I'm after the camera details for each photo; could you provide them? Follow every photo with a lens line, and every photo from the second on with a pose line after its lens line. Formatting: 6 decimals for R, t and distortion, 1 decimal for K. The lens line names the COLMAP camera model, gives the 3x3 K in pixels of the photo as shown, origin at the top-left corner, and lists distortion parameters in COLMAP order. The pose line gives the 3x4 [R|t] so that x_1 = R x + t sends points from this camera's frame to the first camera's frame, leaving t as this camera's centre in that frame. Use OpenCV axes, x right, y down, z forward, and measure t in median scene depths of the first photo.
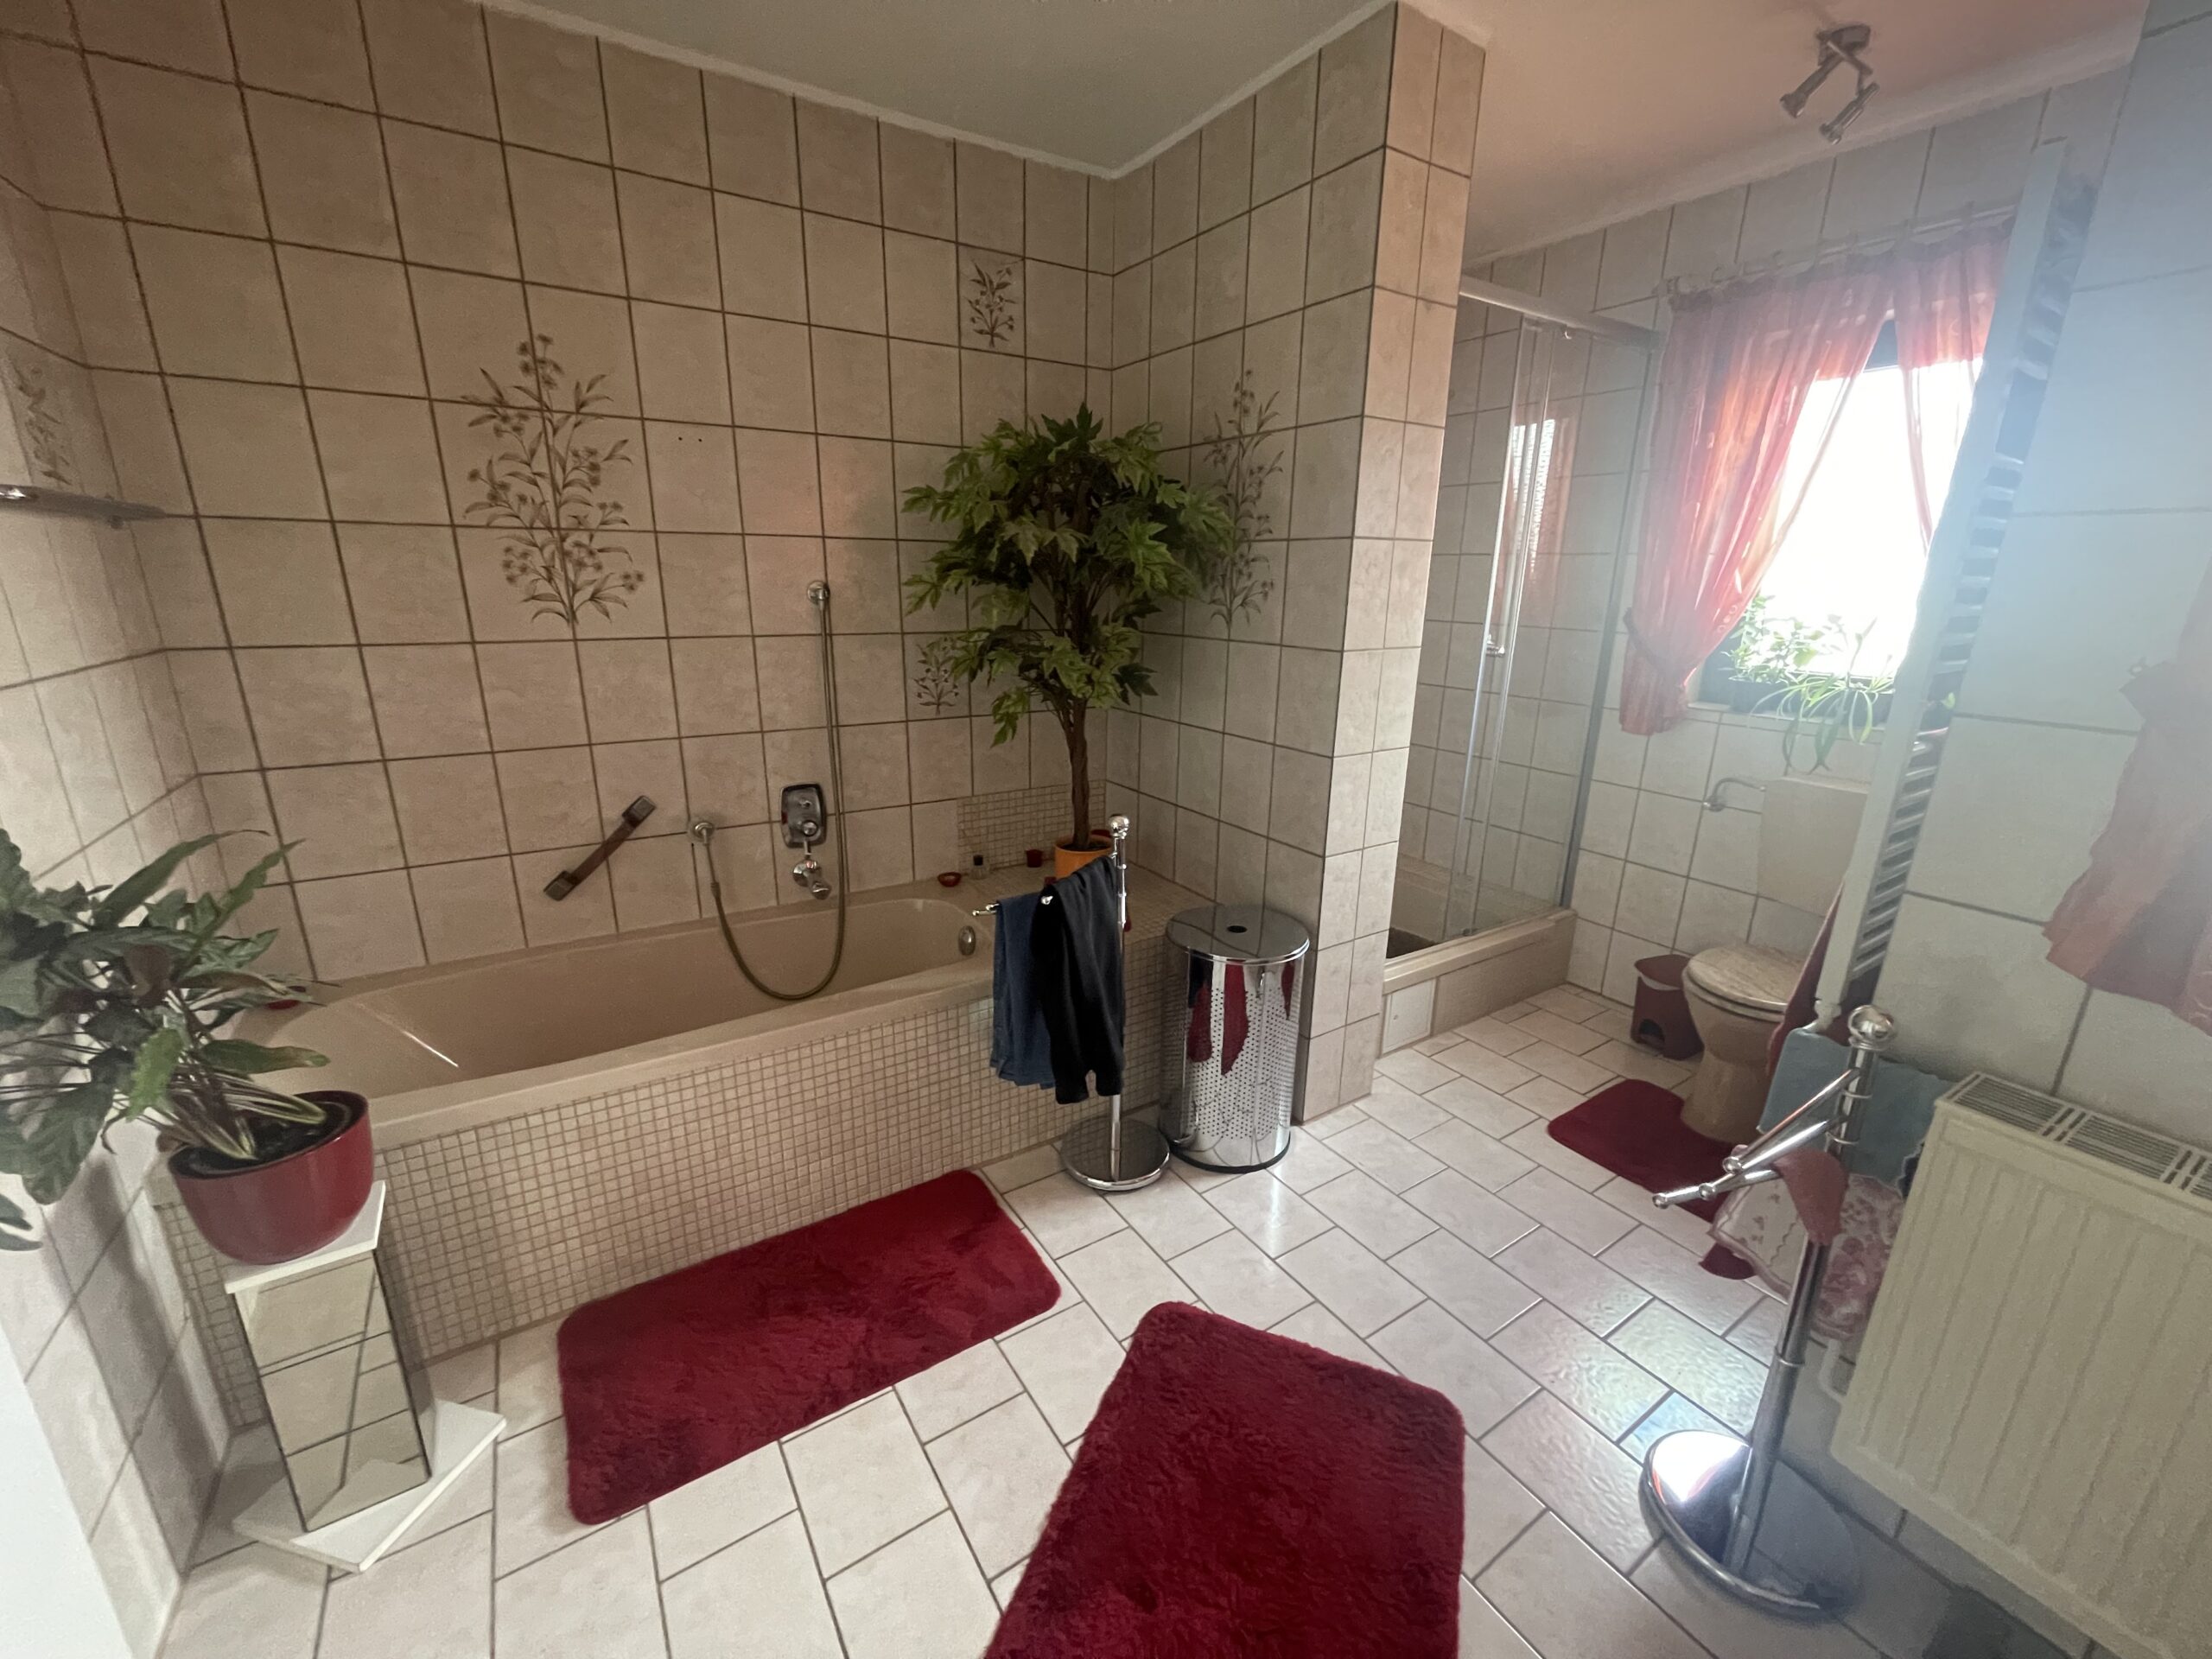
lens RADIAL K [[885.4, 0, 1106.0], [0, 885.4, 829.5], [0, 0, 1]] dist [-0.002938, 0.000650]
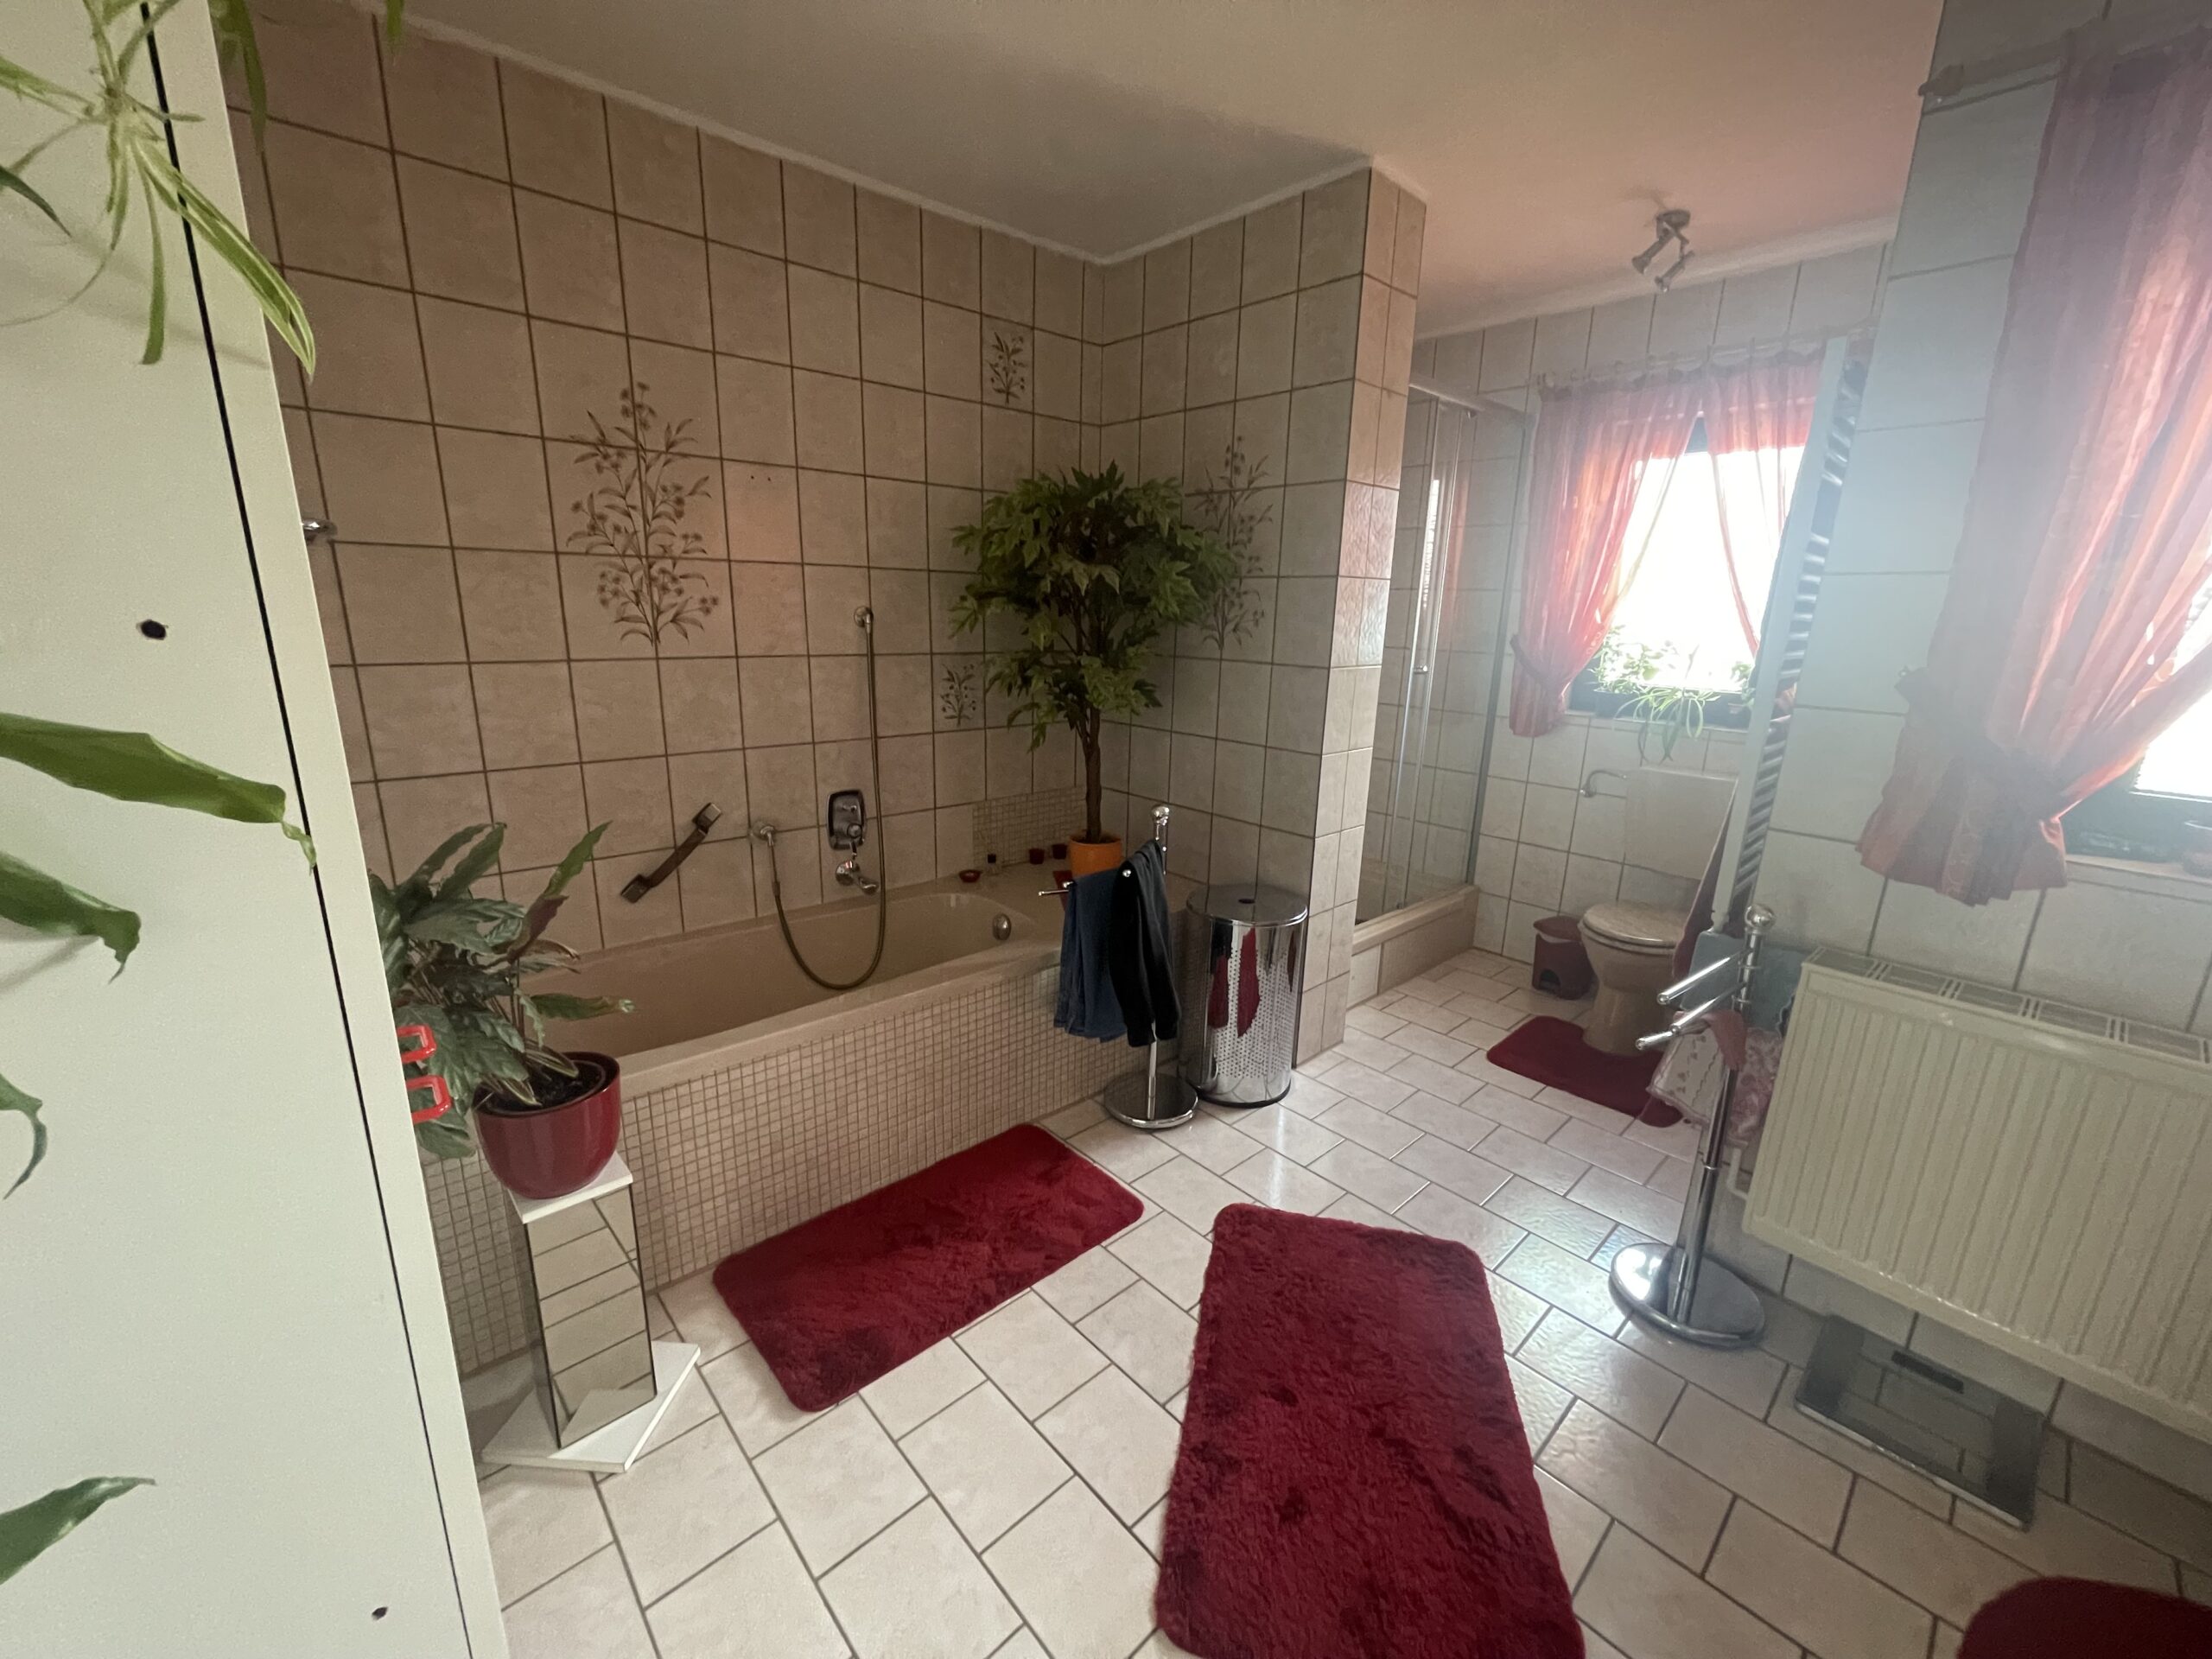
lens RADIAL K [[887.0, 0, 1106.0], [0, 887.0, 829.5], [0, 0, 1]] dist [0.002858, -0.005704]
pose [[0.985894, -0.031119, 0.164453, -0.237677], [0.035583, 0.999072, -0.024264, 0.039530], [-0.163545, 0.029773, 0.986086, -0.149896]]
